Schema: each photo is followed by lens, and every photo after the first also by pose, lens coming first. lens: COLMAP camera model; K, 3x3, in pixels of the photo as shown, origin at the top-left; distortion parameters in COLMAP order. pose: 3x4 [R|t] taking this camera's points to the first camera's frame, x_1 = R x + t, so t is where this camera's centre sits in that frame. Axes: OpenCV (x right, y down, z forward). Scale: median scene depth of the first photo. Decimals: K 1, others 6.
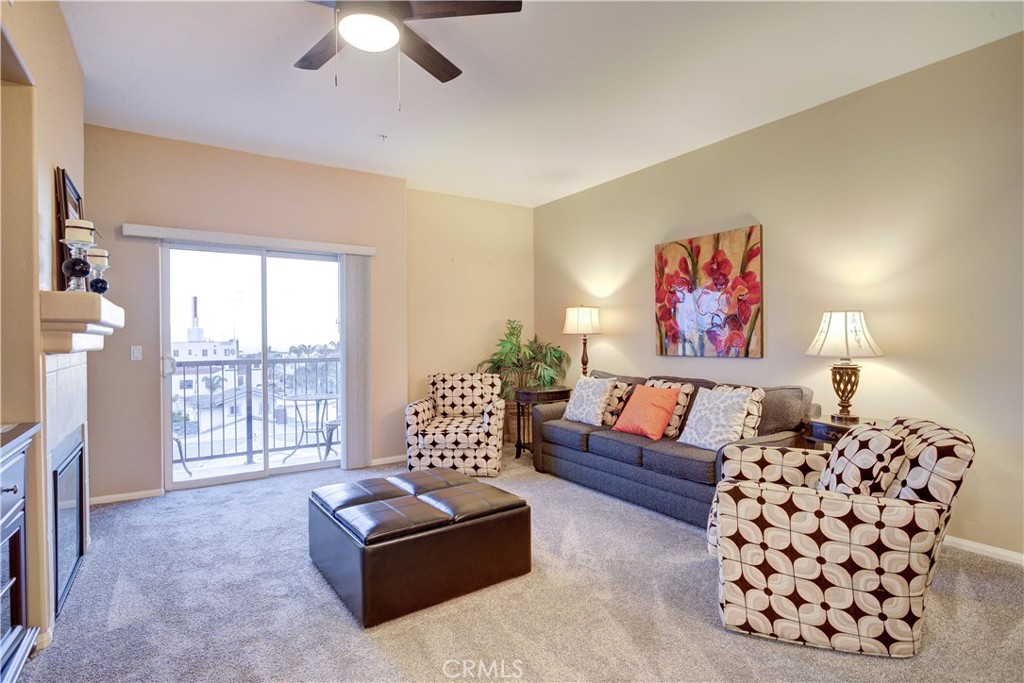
lens RADIAL K [[521.7, 0, 511.0], [0, 521.7, 341.3], [0, 0, 1]] dist [-0.028115, 0.006915]
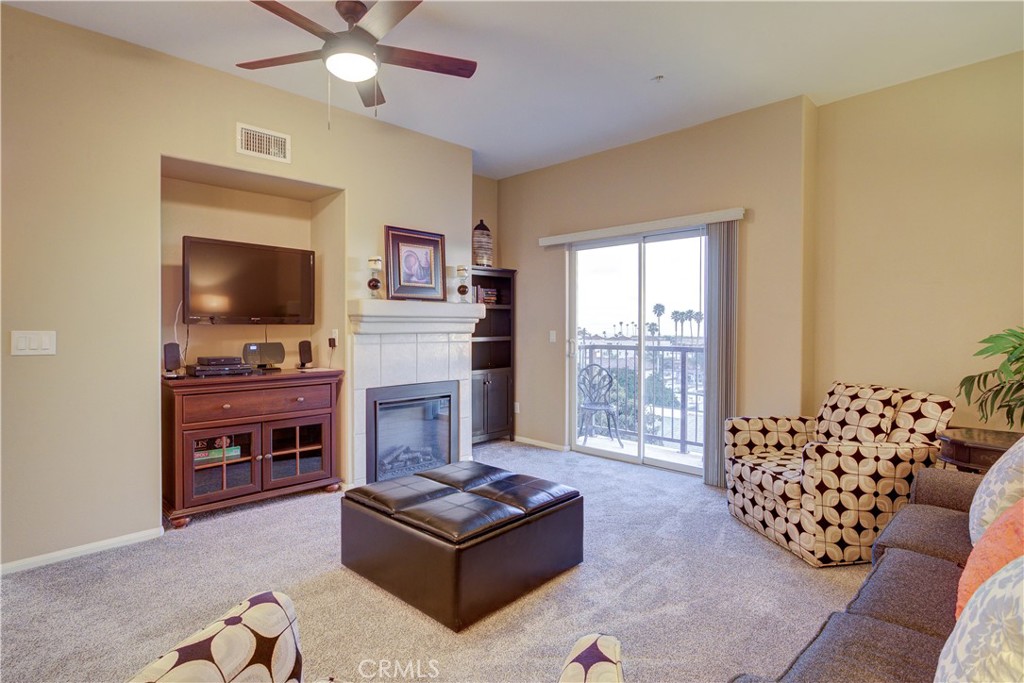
lens RADIAL K [[515.9, 0, 504.3], [0, 515.9, 340.5], [0, 0, 1]] dist [-0.016750, 0.004262]
pose [[0.230080, 0.033511, -0.972595, 0.438607], [-0.009036, 0.999437, 0.032299, -0.007254], [0.973130, 0.001357, 0.230253, 0.532272]]
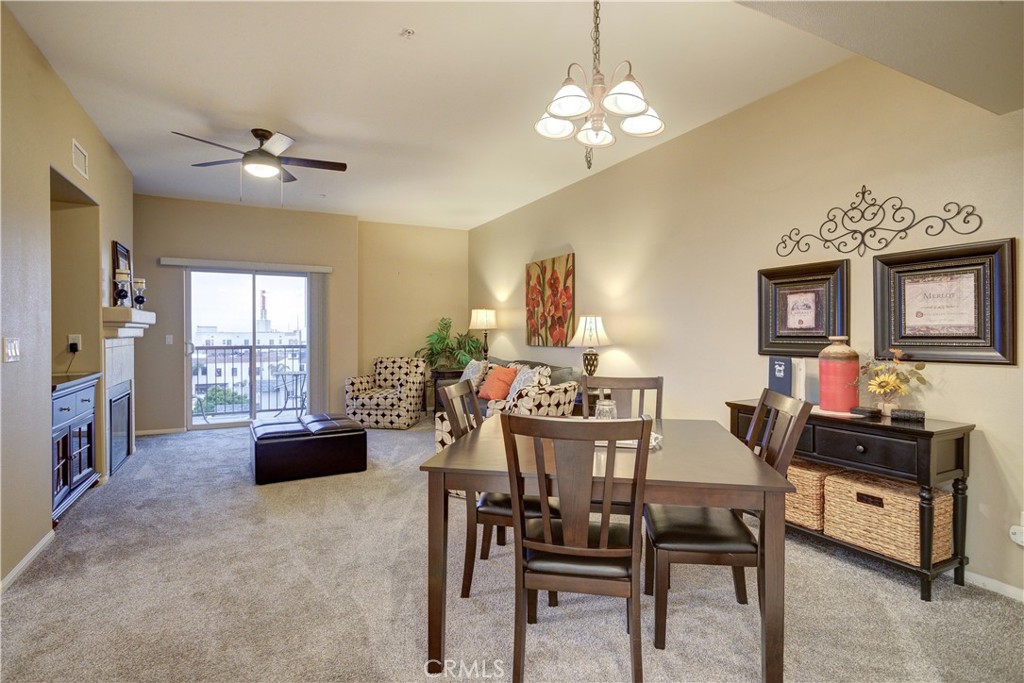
lens RADIAL K [[515.9, 0, 496.3], [0, 515.9, 338.6], [0, 0, 1]] dist [-0.016750, 0.004262]
pose [[0.992202, 0.009877, -0.124247, 0.390635], [-0.008767, 0.999917, 0.009474, -0.003373], [0.124331, -0.008311, 0.992206, -0.362757]]
